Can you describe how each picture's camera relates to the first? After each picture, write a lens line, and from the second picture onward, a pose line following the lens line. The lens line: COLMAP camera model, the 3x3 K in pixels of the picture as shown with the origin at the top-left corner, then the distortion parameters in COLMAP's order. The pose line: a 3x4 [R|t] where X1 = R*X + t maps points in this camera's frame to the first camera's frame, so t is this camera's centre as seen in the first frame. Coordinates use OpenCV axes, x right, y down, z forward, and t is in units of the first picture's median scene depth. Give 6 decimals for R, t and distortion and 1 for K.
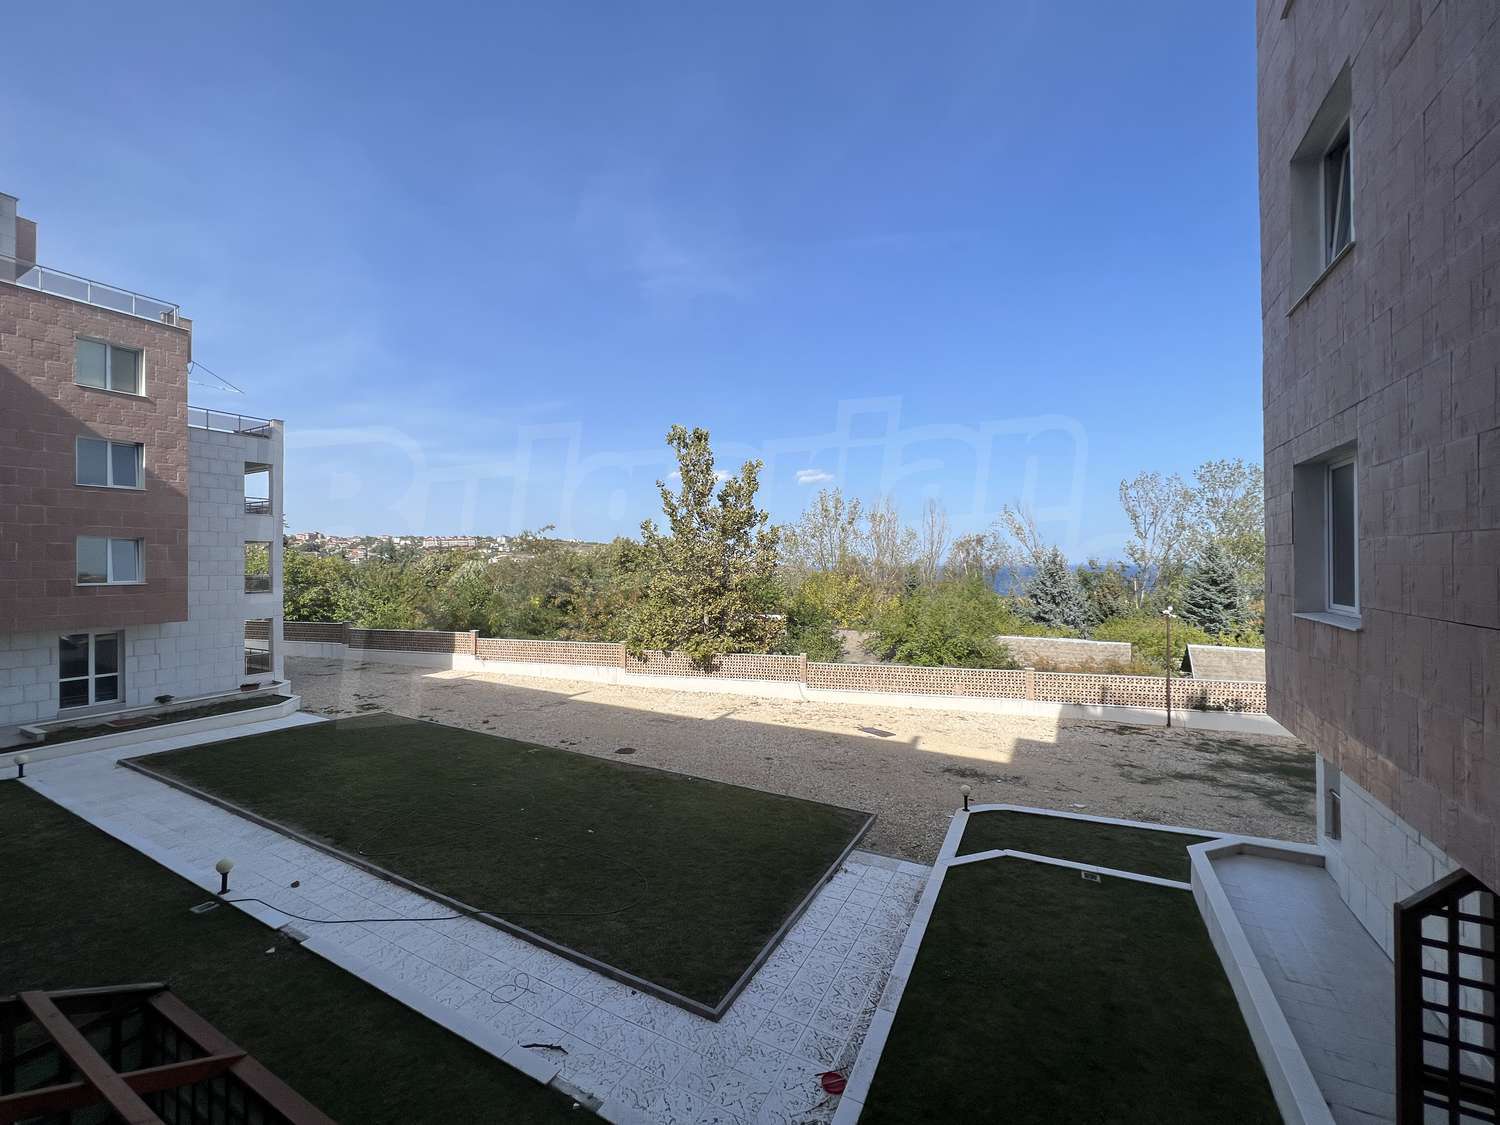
lens RADIAL K [[602.9, 0, 750.1], [0, 602.9, 560.5], [0, 0, 1]] dist [-0.002162, 0.001008]
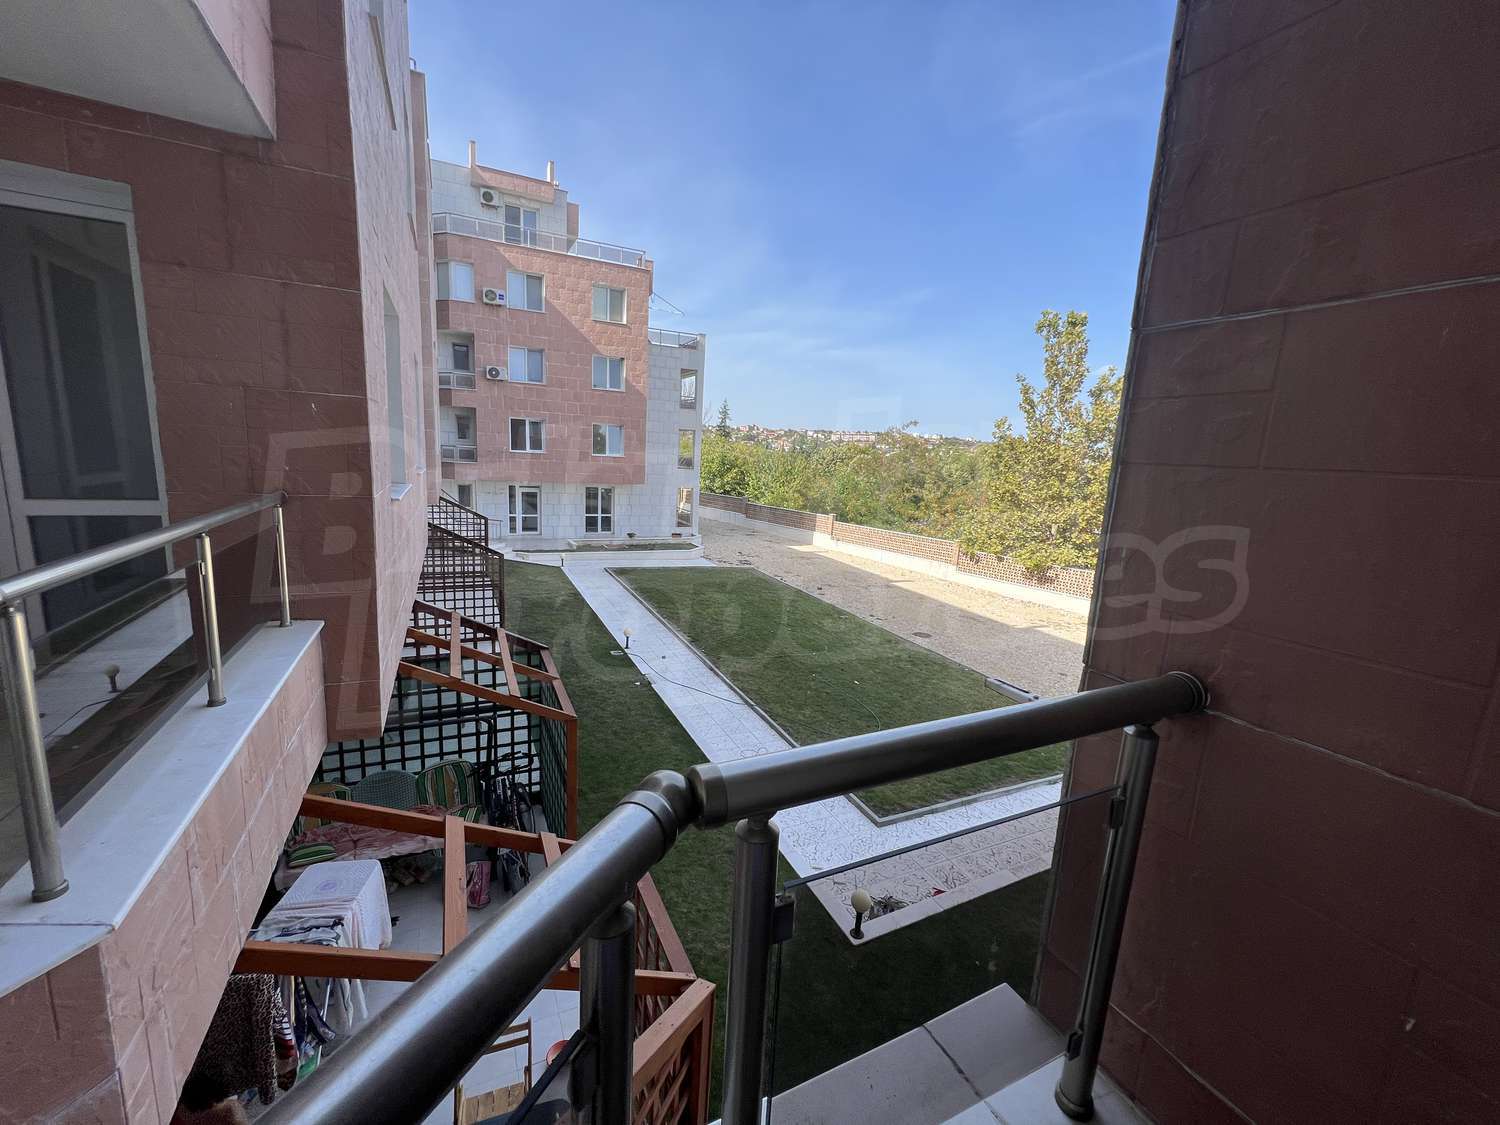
lens RADIAL K [[602.9, 0, 749.0], [0, 602.9, 560.5], [0, 0, 1]] dist [-0.002162, 0.001008]
pose [[0.805812, 0.150618, -0.572696, 0.136070], [-0.053676, 0.981709, 0.182662, 0.002094], [0.589734, -0.116452, 0.799158, -0.036744]]
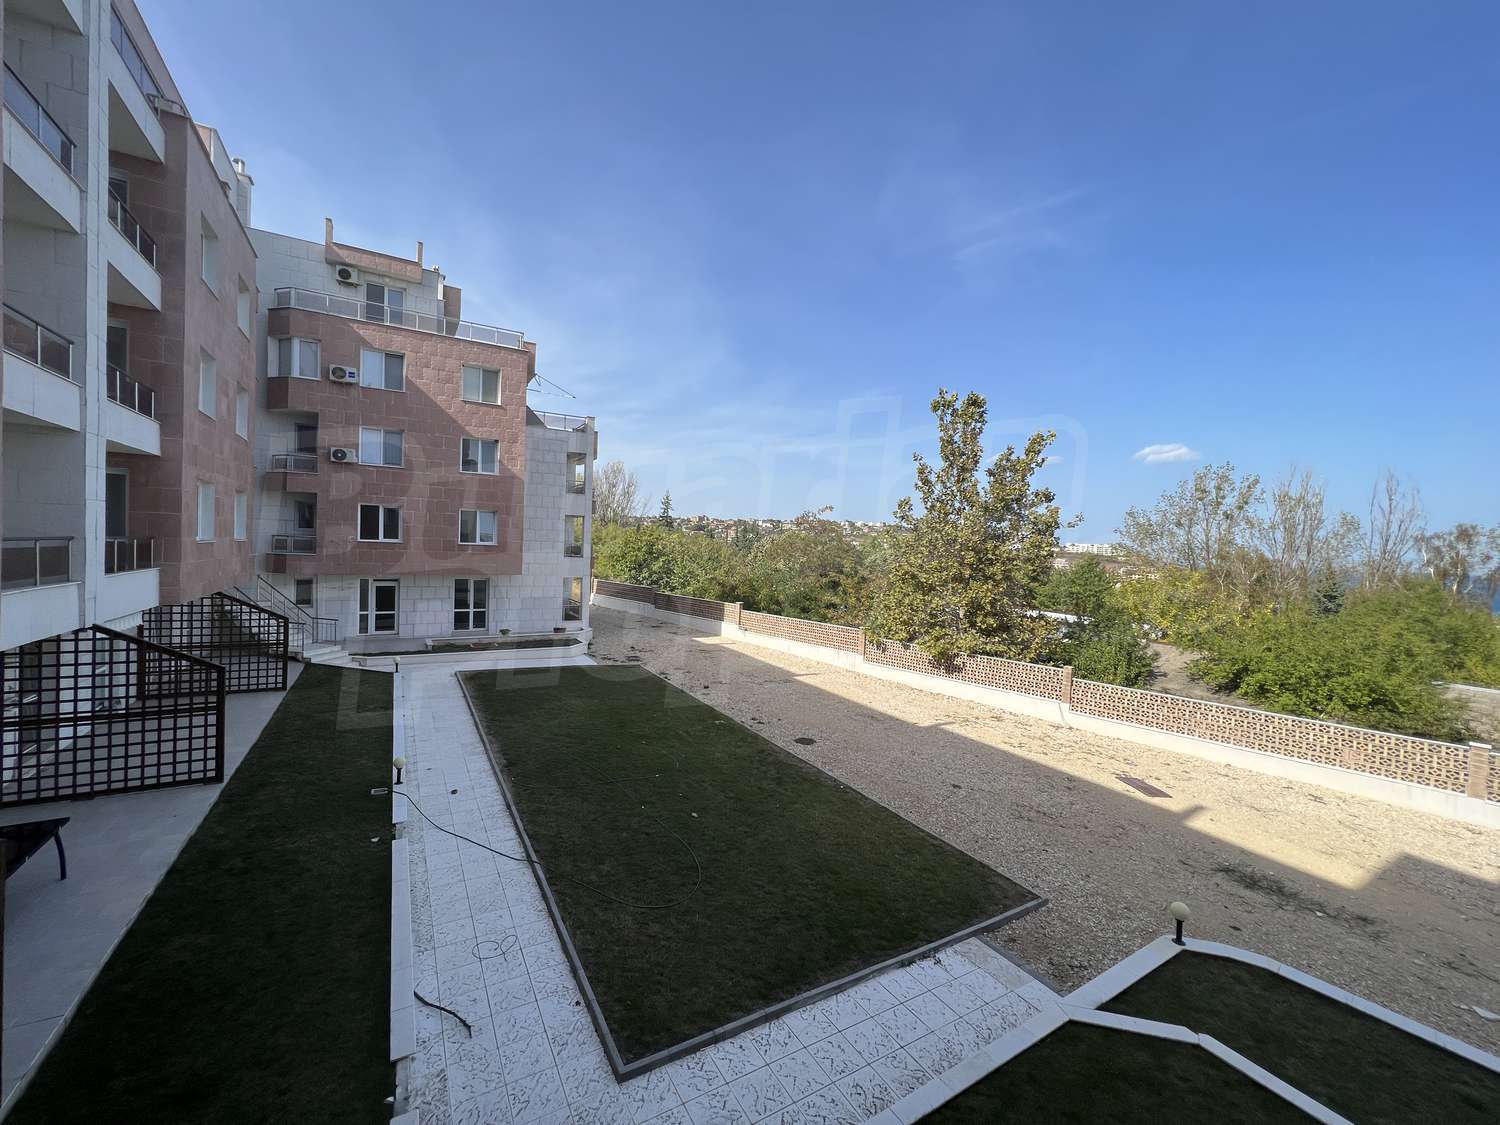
lens RADIAL K [[602.9, 0, 749.8], [0, 602.9, 561.0], [0, 0, 1]] dist [-0.002162, 0.001008]
pose [[0.851131, 0.049739, -0.522592, 0.184107], [-0.037289, 0.998715, 0.034325, 0.007189], [0.523628, -0.009728, 0.851892, 0.149396]]
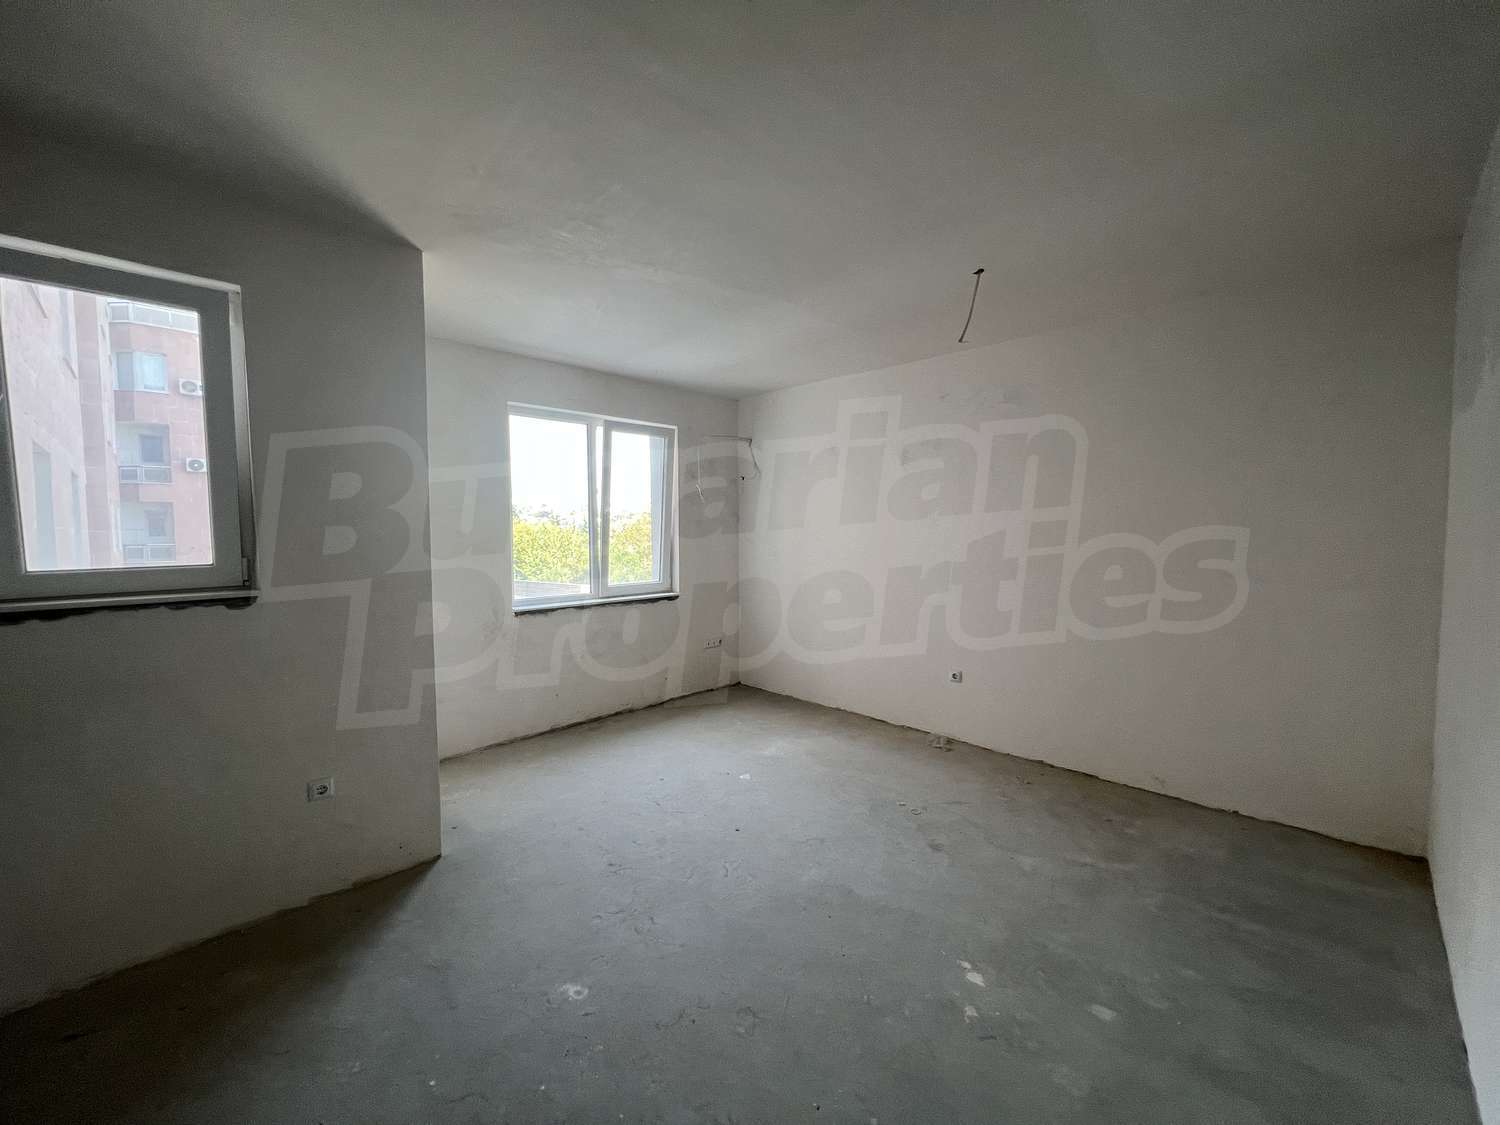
lens RADIAL K [[602.9, 0, 752.0], [0, 602.9, 559.4], [0, 0, 1]] dist [-0.002162, 0.001008]
pose [[0.954796, 0.016363, -0.296812, 0.337611], [0.000403, 0.998412, 0.056337, -0.006043], [0.297263, -0.053910, 0.953273, -0.117574]]
